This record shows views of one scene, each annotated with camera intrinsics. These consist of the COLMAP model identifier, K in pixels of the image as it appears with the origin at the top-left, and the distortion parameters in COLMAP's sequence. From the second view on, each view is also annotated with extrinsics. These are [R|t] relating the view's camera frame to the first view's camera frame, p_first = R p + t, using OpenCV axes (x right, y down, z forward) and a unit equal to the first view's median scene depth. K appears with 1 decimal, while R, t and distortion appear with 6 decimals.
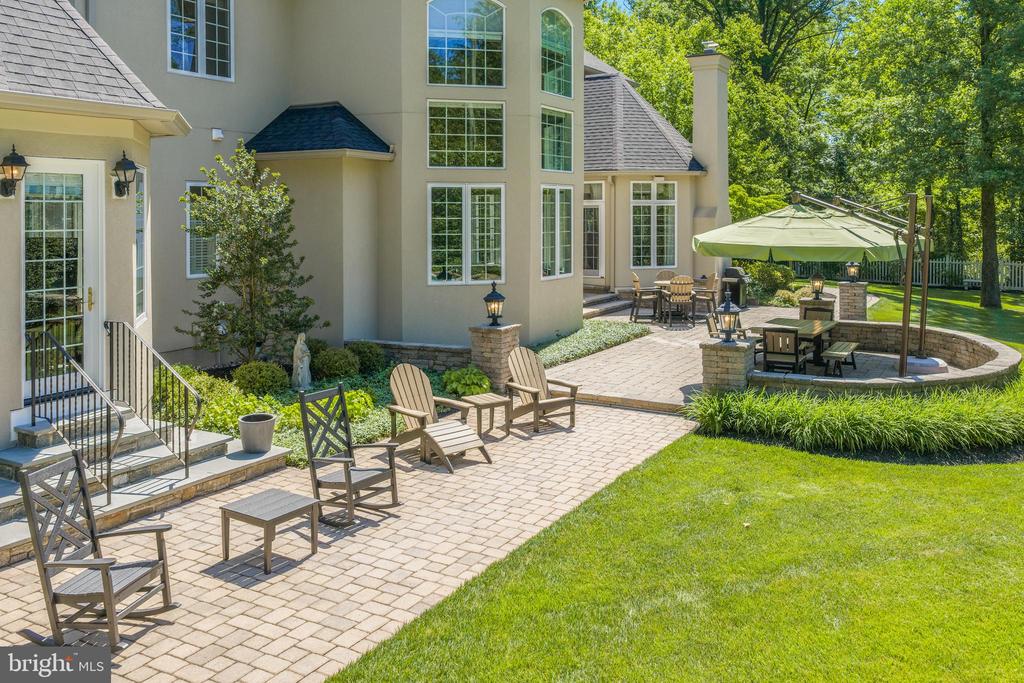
lens RADIAL K [[877.3, 0, 511.7], [0, 877.3, 216.1], [0, 0, 1]] dist [-0.000794, -0.005334]
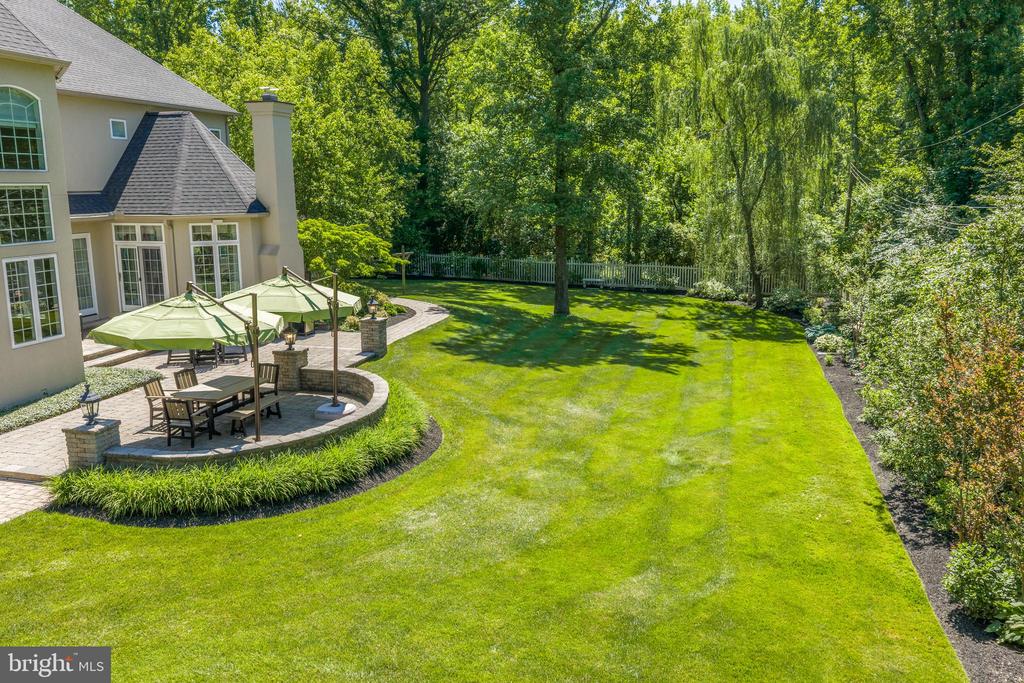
lens RADIAL K [[842.6, 0, 512.0], [0, 842.6, 341.5], [0, 0, 1]] dist [0.003294, -0.005796]
pose [[0.966320, -0.046162, 0.253168, 0.455347], [0.000180, 0.983901, 0.178715, -0.150166], [-0.257342, -0.172651, 0.950772, -0.181836]]
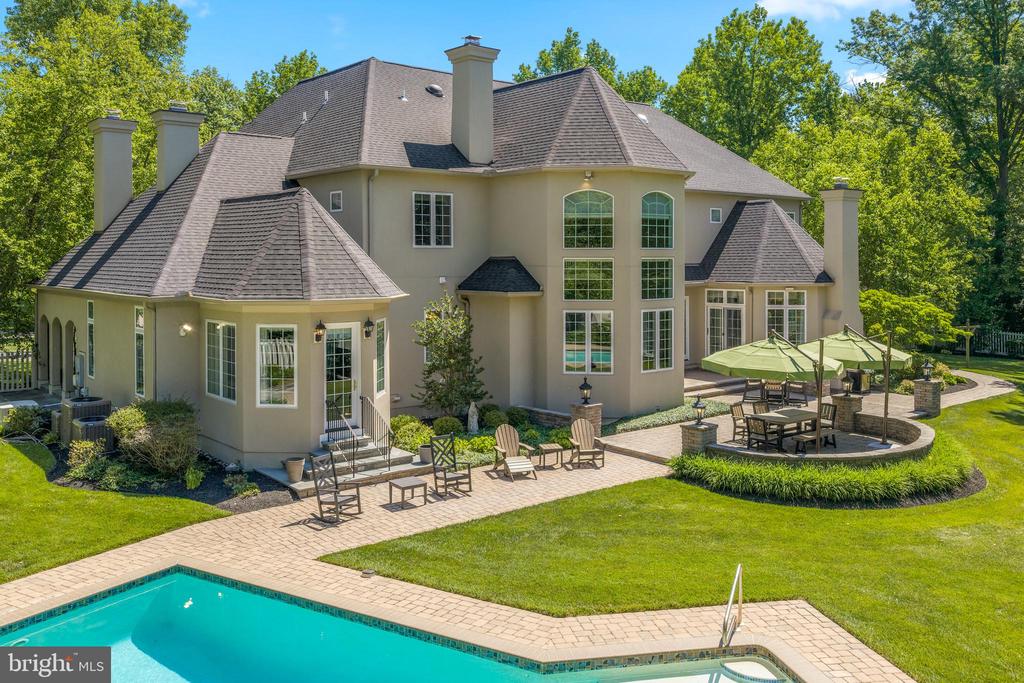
lens RADIAL K [[862.1, 0, 511.4], [0, 862.1, 276.6], [0, 0, 1]] dist [0.005204, -0.005886]
pose [[0.932193, 0.010078, -0.361822, 0.449534], [-0.004255, 0.999848, 0.016885, -0.146326], [0.361937, -0.014201, 0.932094, -0.582453]]
